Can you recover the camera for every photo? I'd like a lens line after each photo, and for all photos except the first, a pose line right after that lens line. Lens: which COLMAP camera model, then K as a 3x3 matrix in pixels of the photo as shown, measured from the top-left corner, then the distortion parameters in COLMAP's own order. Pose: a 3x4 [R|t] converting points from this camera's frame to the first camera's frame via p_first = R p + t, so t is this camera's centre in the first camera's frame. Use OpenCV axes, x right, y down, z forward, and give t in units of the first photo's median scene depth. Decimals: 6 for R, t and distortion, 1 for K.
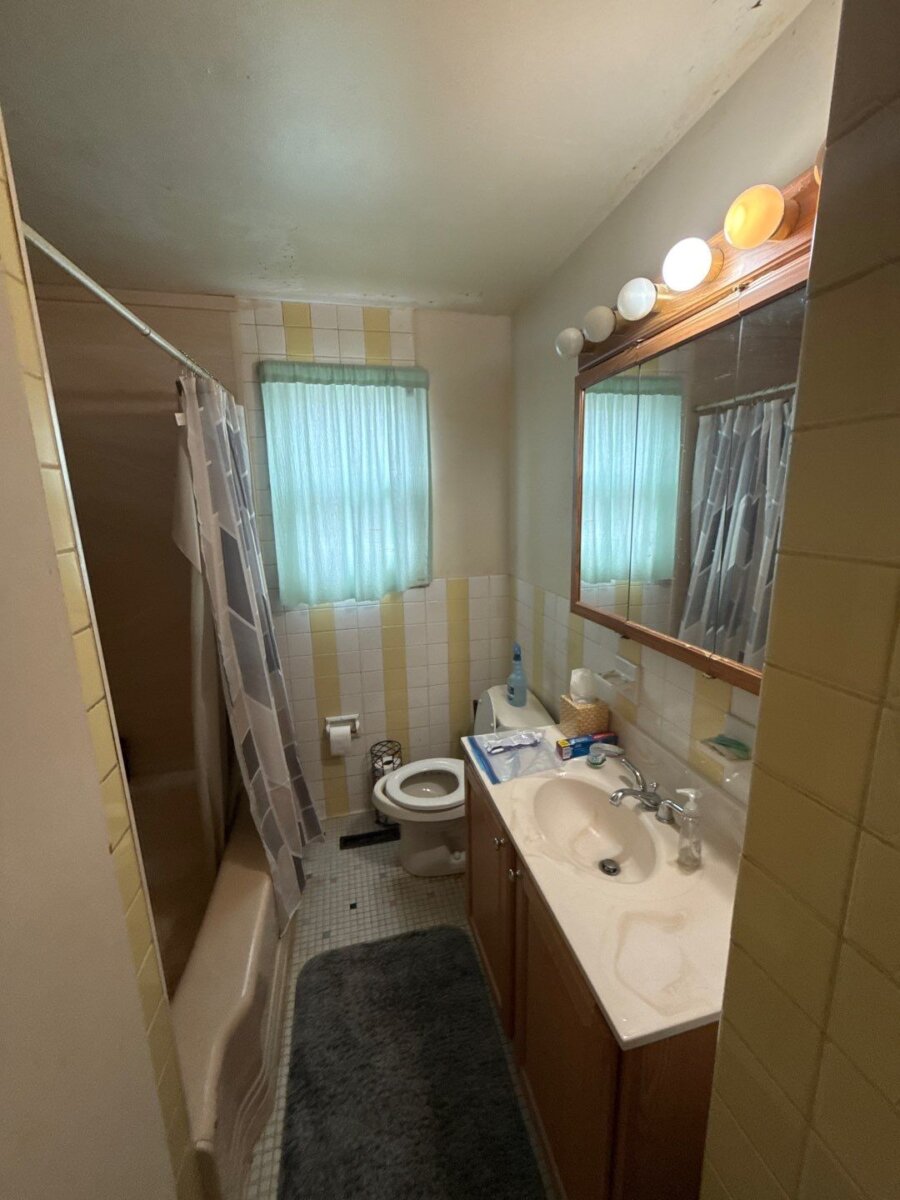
lens RADIAL K [[475.5, 0, 454.0], [0, 475.5, 600.0], [0, 0, 1]] dist [0.002298, 0.000260]
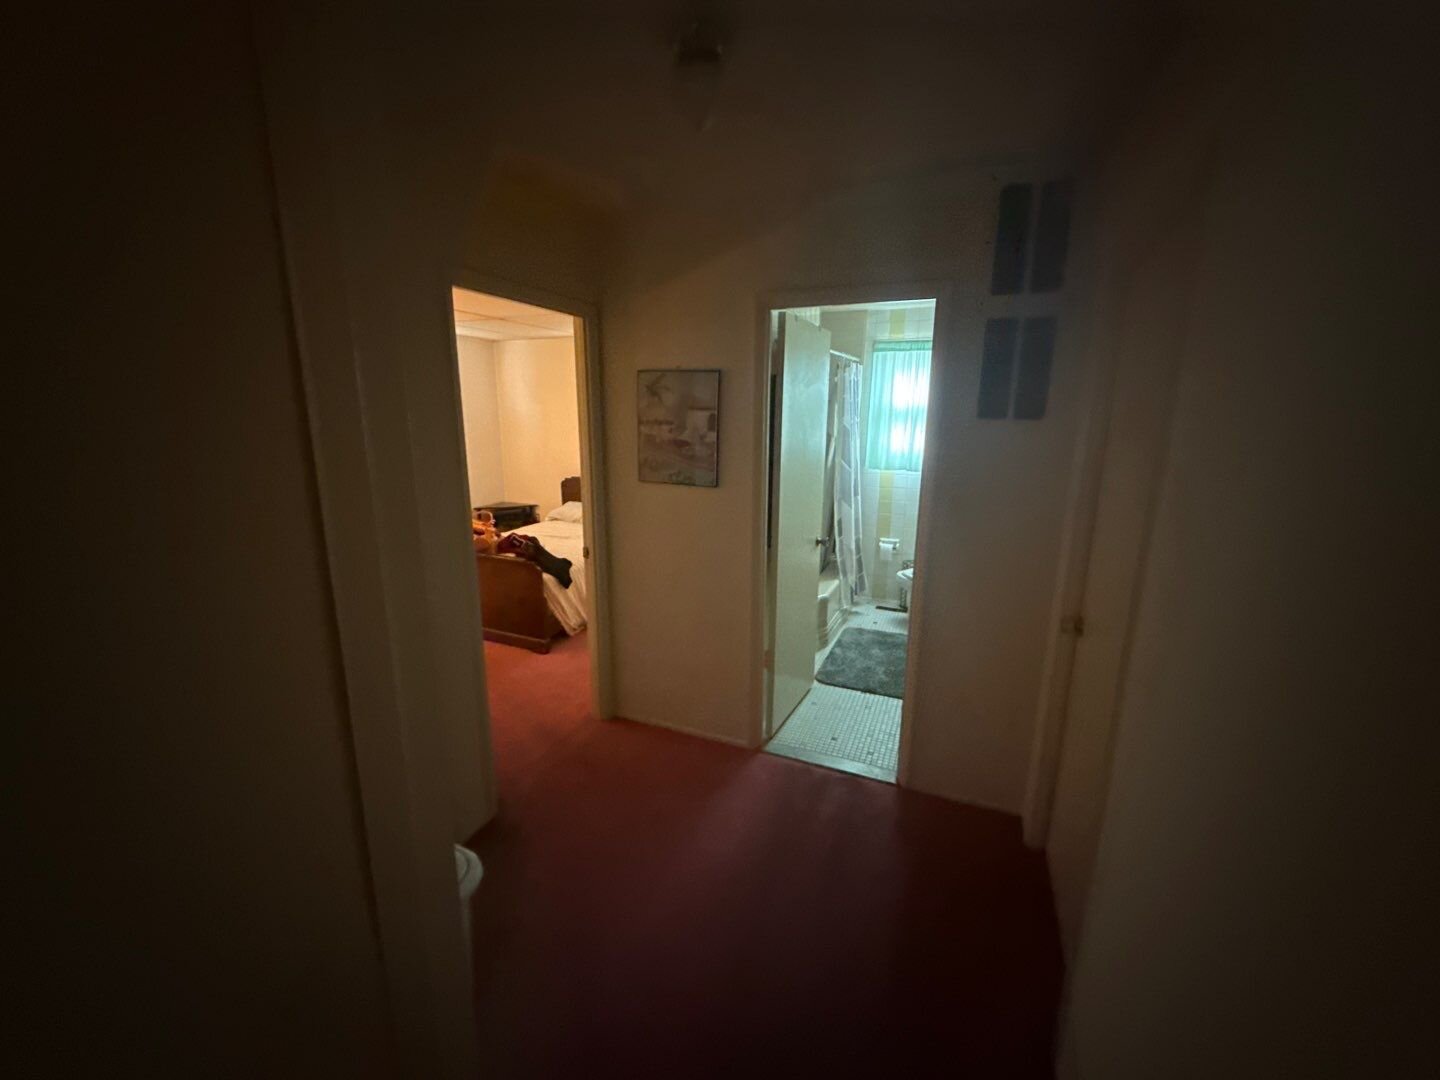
lens RADIAL K [[570.6, 0, 722.4], [0, 570.6, 541.9], [0, 0, 1]] dist [0.002298, 0.000260]
pose [[0.803349, 0.152871, -0.575552, 0.548299], [-0.143480, 0.987704, 0.062074, 0.247553], [0.577965, 0.032713, 0.815406, -1.211176]]
